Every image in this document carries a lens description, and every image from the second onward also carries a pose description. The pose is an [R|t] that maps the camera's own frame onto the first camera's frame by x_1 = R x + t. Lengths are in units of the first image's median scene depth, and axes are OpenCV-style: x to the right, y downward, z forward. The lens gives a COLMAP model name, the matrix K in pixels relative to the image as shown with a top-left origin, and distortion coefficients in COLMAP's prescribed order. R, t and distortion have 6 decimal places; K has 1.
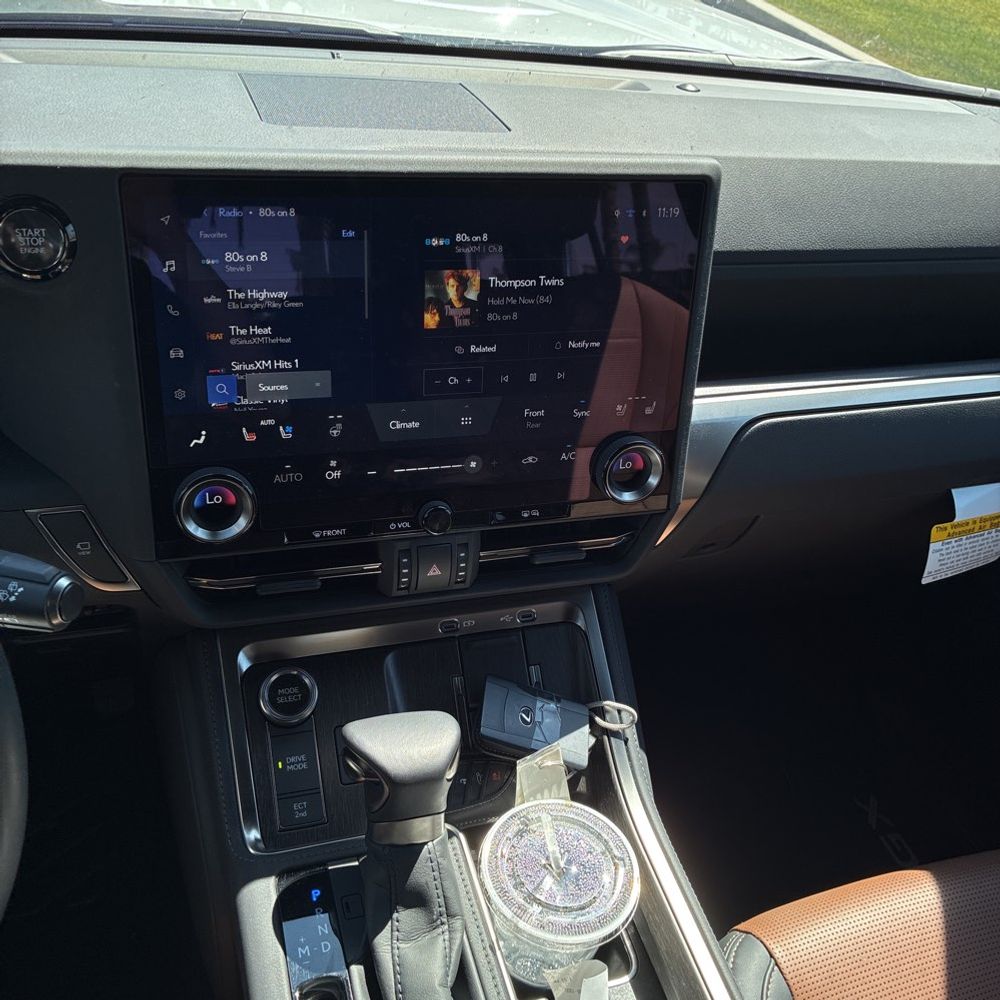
lens RADIAL K [[1021.0, 0, 499.0], [0, 1021.0, 508.6], [0, 0, 1]] dist [0.019933, 0.000000]
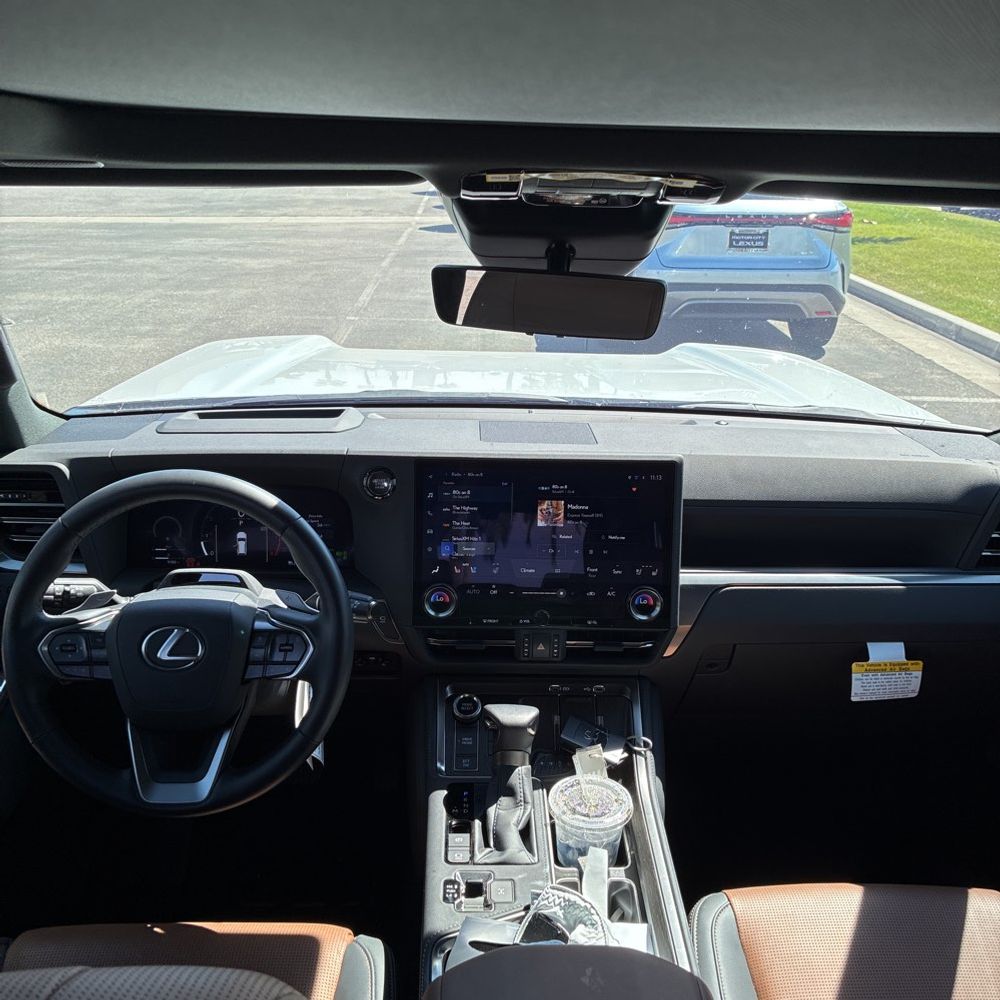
lens RADIAL K [[1021.0, 0, 500.4], [0, 1021.0, 498.1], [0, 0, 1]] dist [0.019933, 0.000000]
pose [[0.956416, 0.003285, -0.291990, 0.447266], [-0.095134, 0.948887, -0.300937, 0.396854], [0.276077, 0.315599, 0.907843, -0.945147]]
